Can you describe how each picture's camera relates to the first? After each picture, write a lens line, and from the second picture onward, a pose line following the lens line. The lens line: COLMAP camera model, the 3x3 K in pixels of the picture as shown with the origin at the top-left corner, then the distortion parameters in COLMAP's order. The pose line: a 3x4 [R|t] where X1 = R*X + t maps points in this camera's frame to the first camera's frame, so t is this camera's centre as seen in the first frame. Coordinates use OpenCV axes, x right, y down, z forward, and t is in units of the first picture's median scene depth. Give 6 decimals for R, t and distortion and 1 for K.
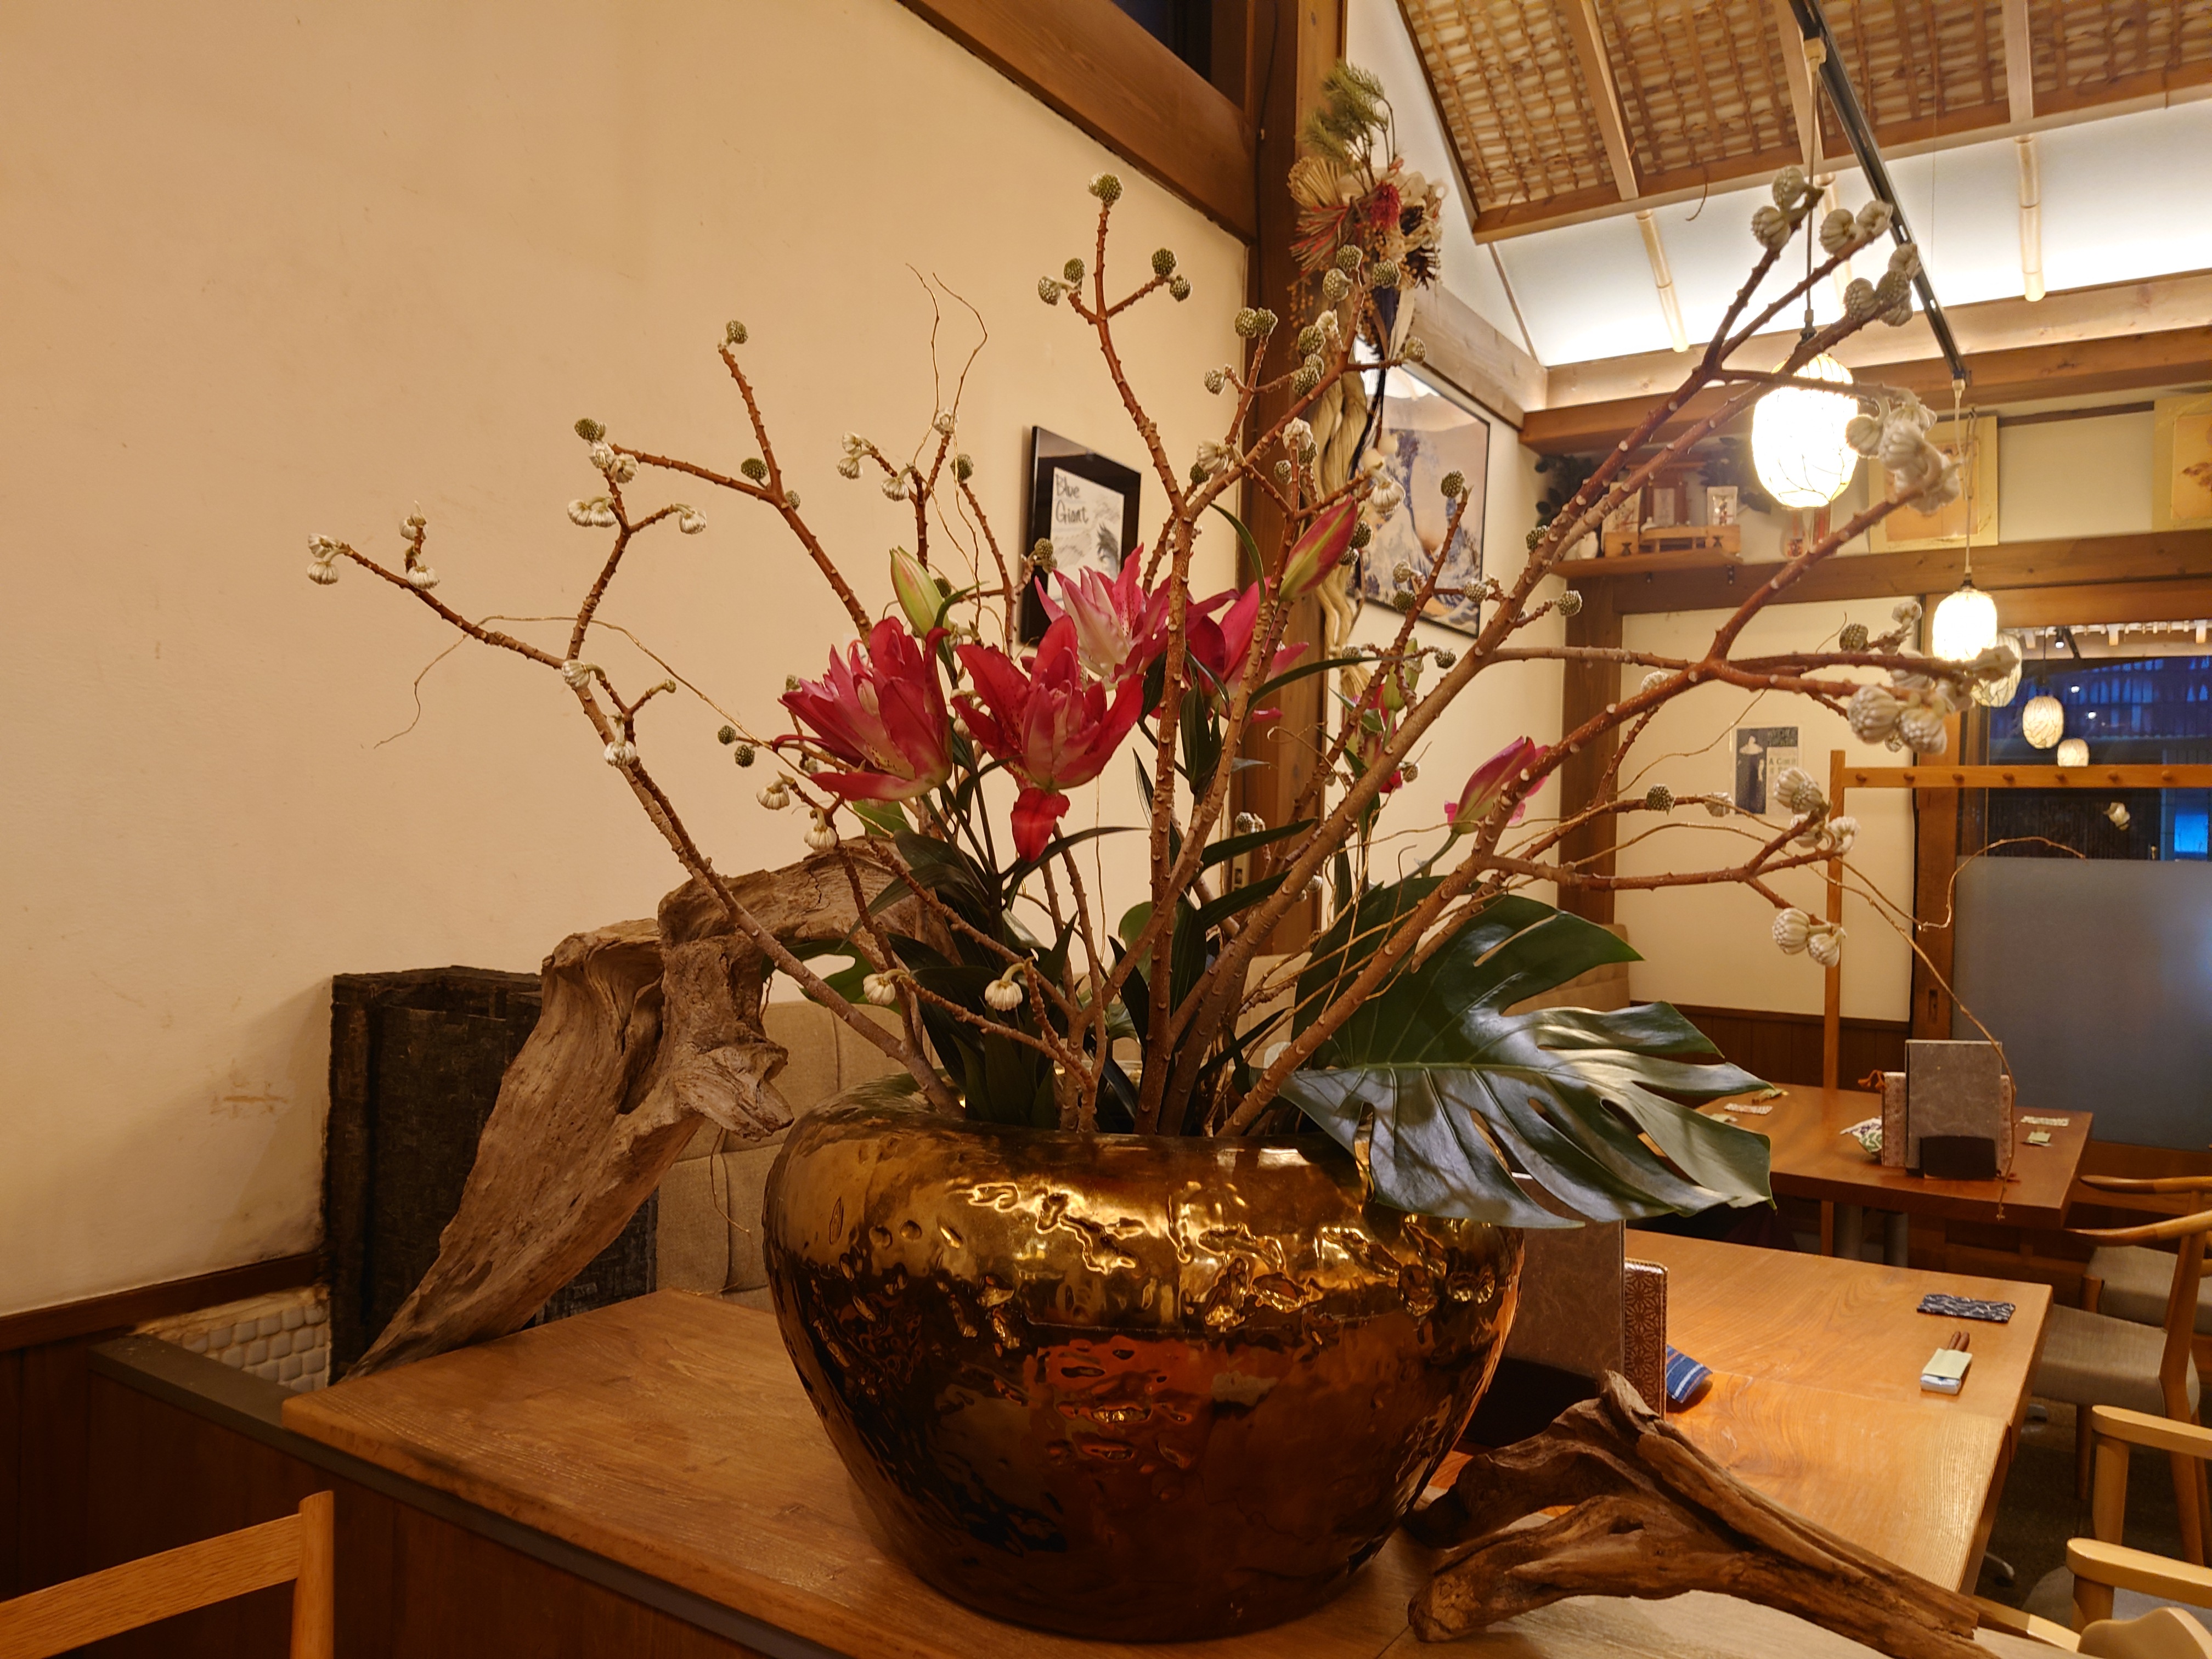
lens RADIAL K [[1624.6, 0, 1122.5], [0, 1624.6, 836.0], [0, 0, 1]] dist [0.045093, -0.045703]
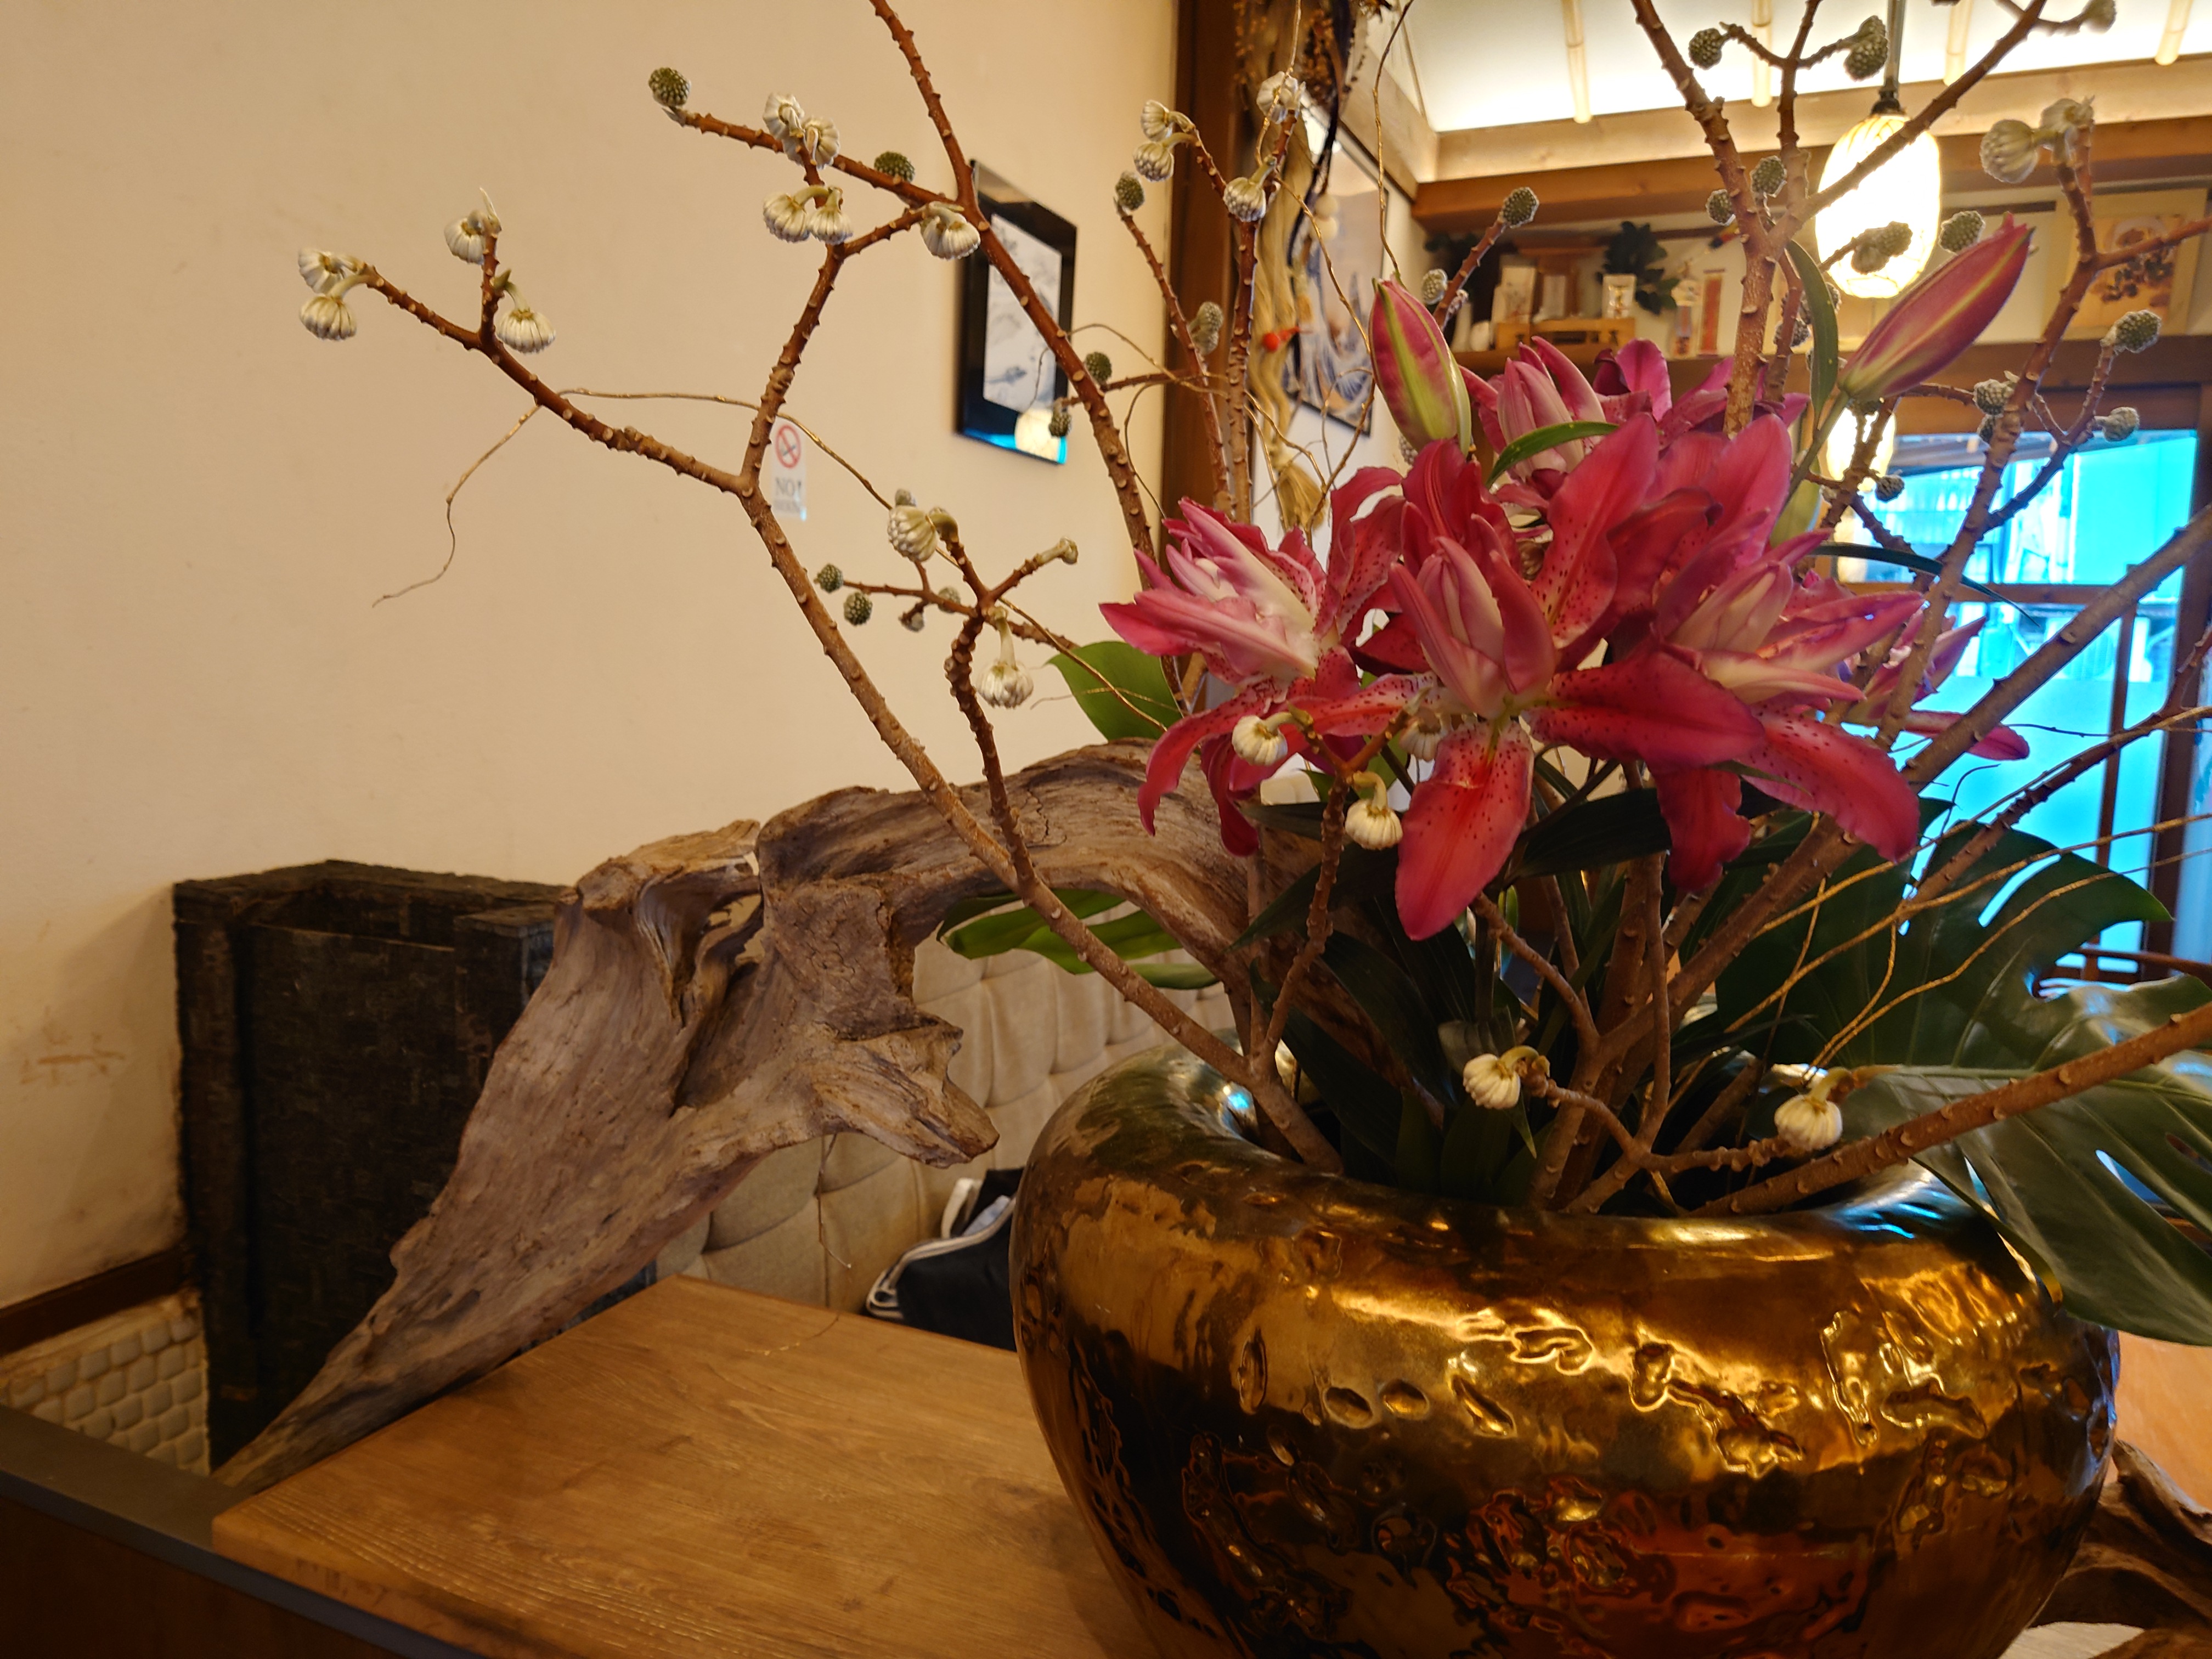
lens RADIAL K [[1624.6, 0, 1108.0], [0, 1624.6, 831.2], [0, 0, 1]] dist [0.045093, -0.045703]
pose [[0.988491, -0.015270, 0.150509, -0.217794], [-0.003477, 0.992337, 0.123515, -0.038209], [-0.151241, -0.122617, 0.980862, 0.264694]]
